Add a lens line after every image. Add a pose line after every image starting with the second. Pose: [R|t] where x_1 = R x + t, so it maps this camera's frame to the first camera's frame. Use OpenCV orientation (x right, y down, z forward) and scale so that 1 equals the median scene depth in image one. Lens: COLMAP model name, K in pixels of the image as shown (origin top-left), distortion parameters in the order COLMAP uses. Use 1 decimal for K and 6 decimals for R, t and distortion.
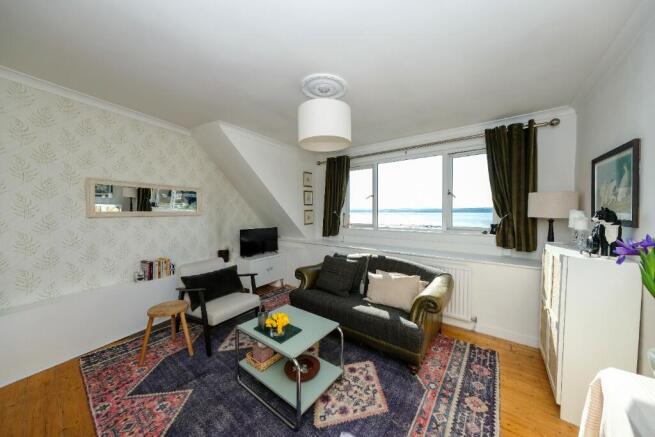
lens RADIAL K [[231.4, 0, 332.2], [0, 231.4, 217.1], [0, 0, 1]] dist [-0.001329, 0.002360]
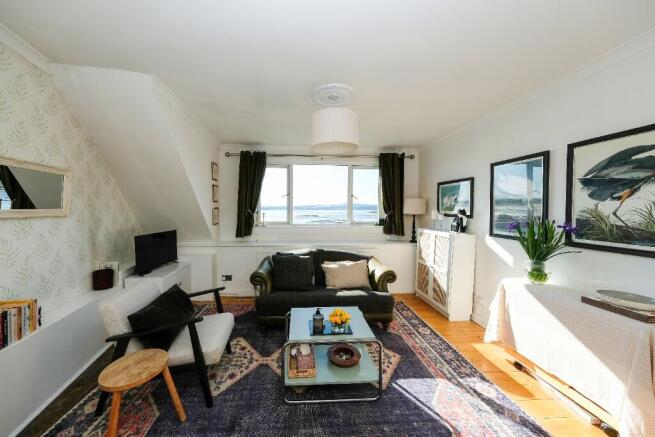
lens RADIAL K [[231.4, 0, 316.5], [0, 231.4, 219.3], [0, 0, 1]] dist [-0.001329, 0.002360]
pose [[0.752337, -0.026072, 0.658263, -0.550061], [0.012719, 0.999605, 0.025055, -0.007610], [-0.658656, -0.010477, 0.752371, 0.165765]]
